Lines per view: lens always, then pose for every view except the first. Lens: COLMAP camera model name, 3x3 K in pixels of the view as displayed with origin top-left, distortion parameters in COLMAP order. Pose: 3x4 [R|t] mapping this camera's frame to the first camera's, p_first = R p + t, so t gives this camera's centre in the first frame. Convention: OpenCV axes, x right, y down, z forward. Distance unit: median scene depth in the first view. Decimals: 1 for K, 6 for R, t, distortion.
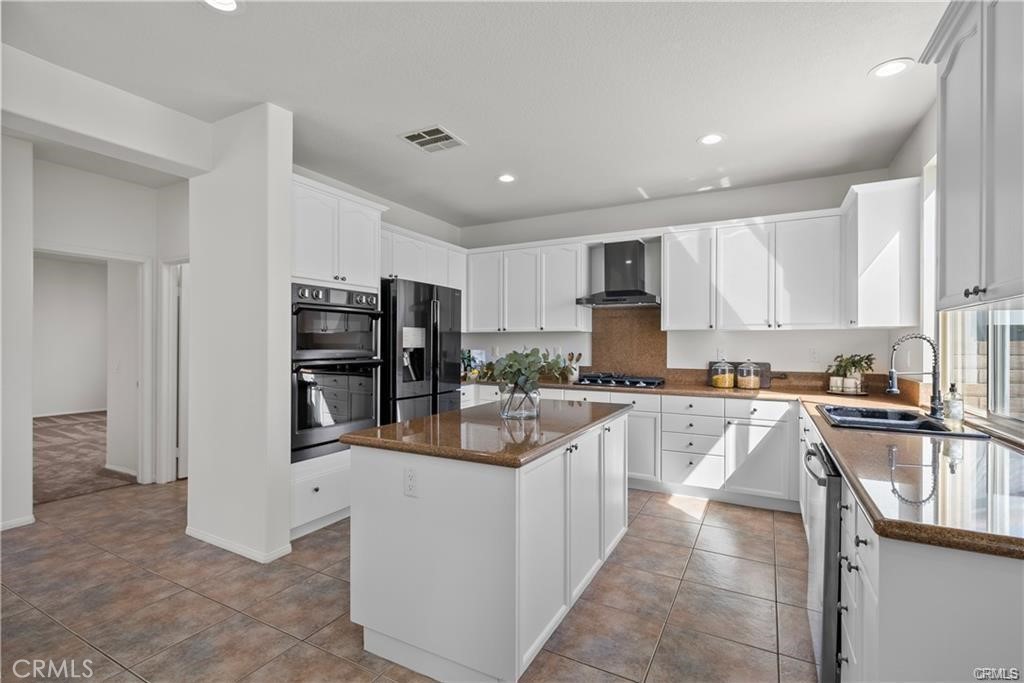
lens RADIAL K [[467.9, 0, 511.1], [0, 467.9, 343.8], [0, 0, 1]] dist [-0.000746, -0.000229]
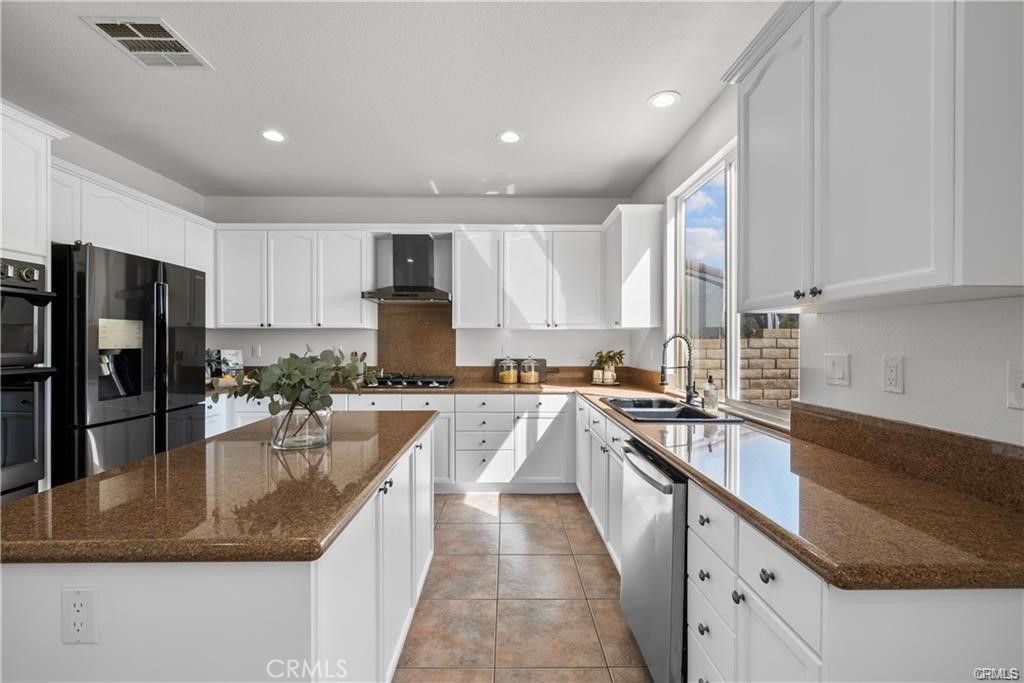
lens RADIAL K [[426.2, 0, 510.0], [0, 426.2, 342.9], [0, 0, 1]] dist [0.000072, 0.000171]
pose [[0.873556, -0.003523, 0.486712, -0.012767], [0.001497, 0.999989, 0.004552, -0.002238], [-0.486722, -0.003248, 0.873551, 0.171190]]
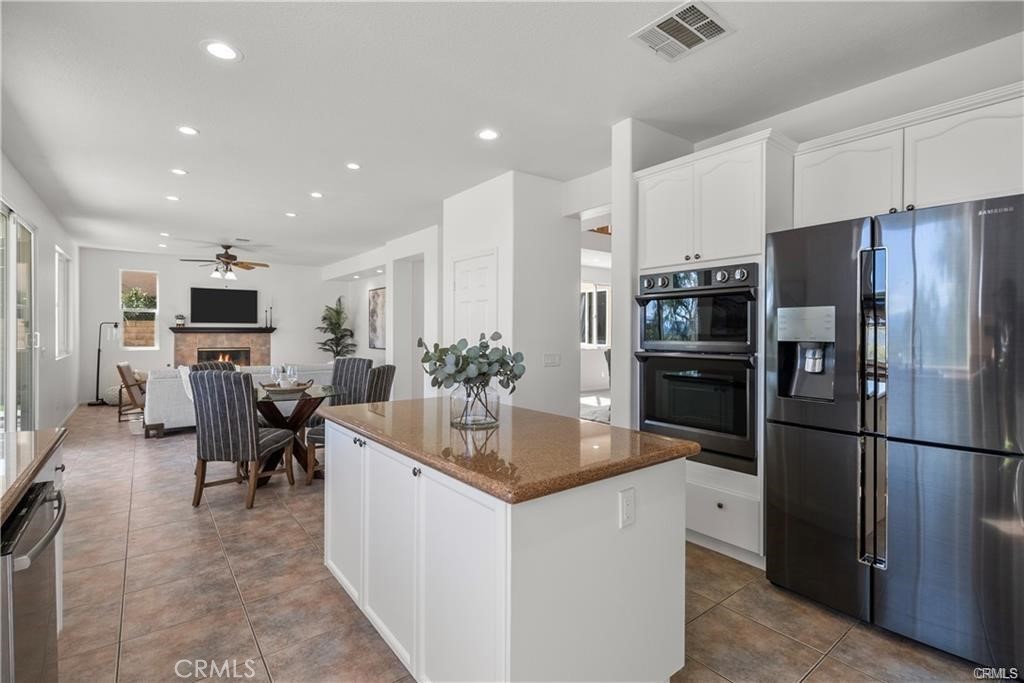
lens RADIAL K [[467.9, 0, 496.4], [0, 467.9, 332.4], [0, 0, 1]] dist [-0.000746, -0.000229]
pose [[-0.406761, -0.006216, -0.913513, 0.583650], [-0.007134, 0.999968, -0.003628, 0.001718], [0.913507, 0.005041, -0.406793, 1.075256]]
